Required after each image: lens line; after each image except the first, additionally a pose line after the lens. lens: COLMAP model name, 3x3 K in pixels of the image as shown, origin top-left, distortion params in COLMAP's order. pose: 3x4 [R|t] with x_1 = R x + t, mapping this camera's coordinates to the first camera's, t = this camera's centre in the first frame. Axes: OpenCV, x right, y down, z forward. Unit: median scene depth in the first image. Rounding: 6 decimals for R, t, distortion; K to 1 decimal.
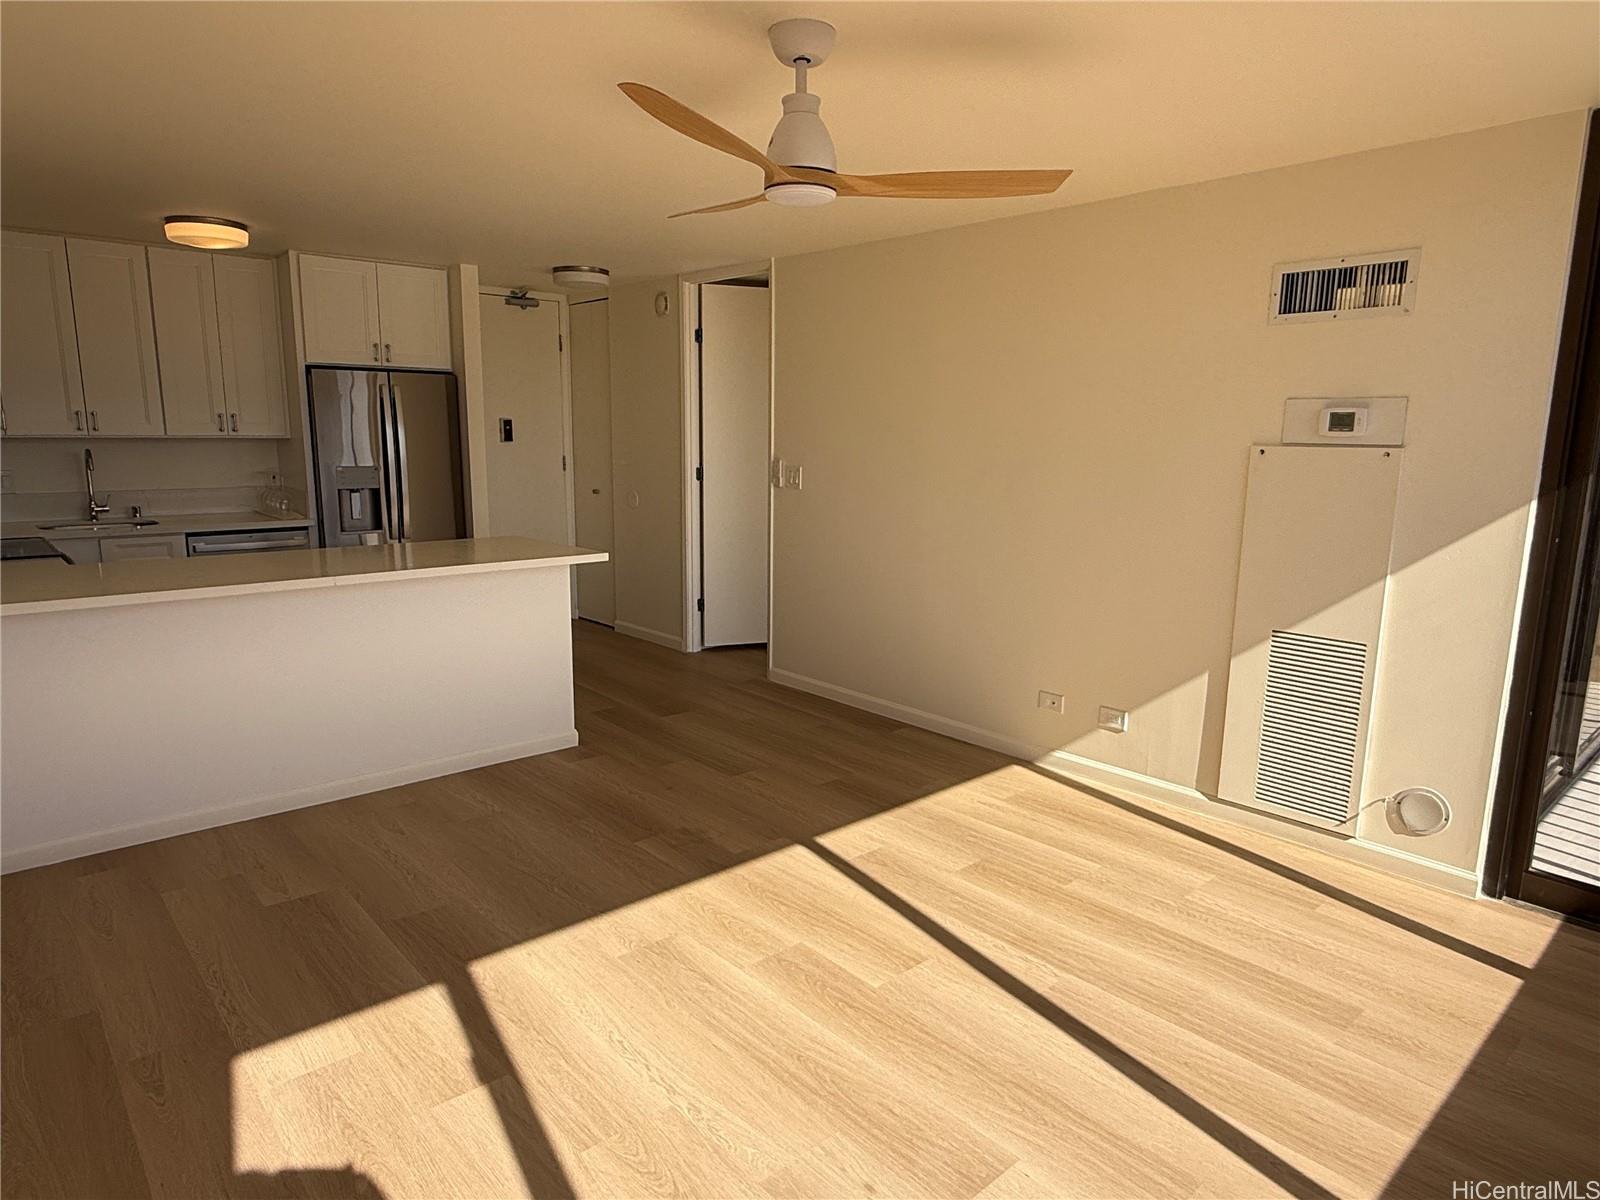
lens RADIAL K [[976.8, 0, 800.0], [0, 976.8, 600.0], [0, 0, 1]] dist [-0.000448, 0.001016]
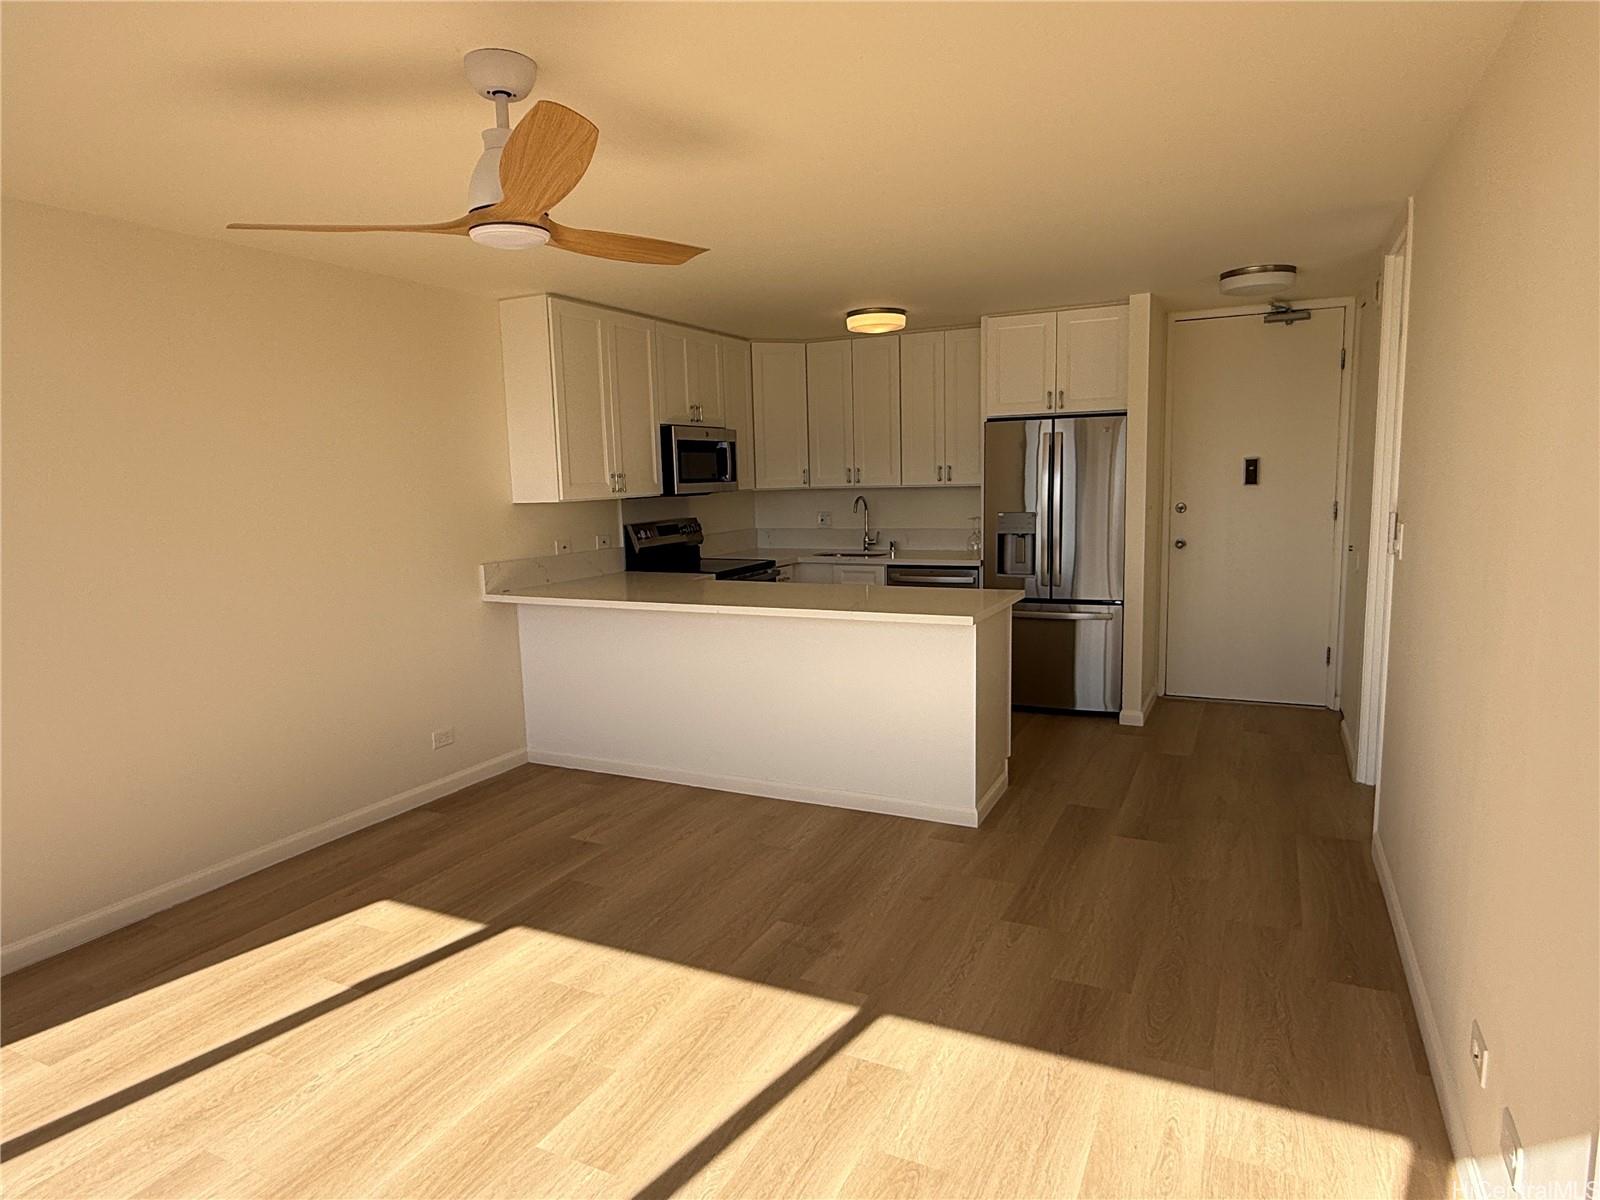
lens RADIAL K [[976.8, 0, 800.0], [0, 976.8, 600.0], [0, 0, 1]] dist [-0.000448, 0.001016]
pose [[0.367461, 0.096501, -0.925019, 0.531446], [-0.132987, 0.989834, 0.050434, -0.082263], [0.920482, 0.104483, 0.376559, 0.504954]]
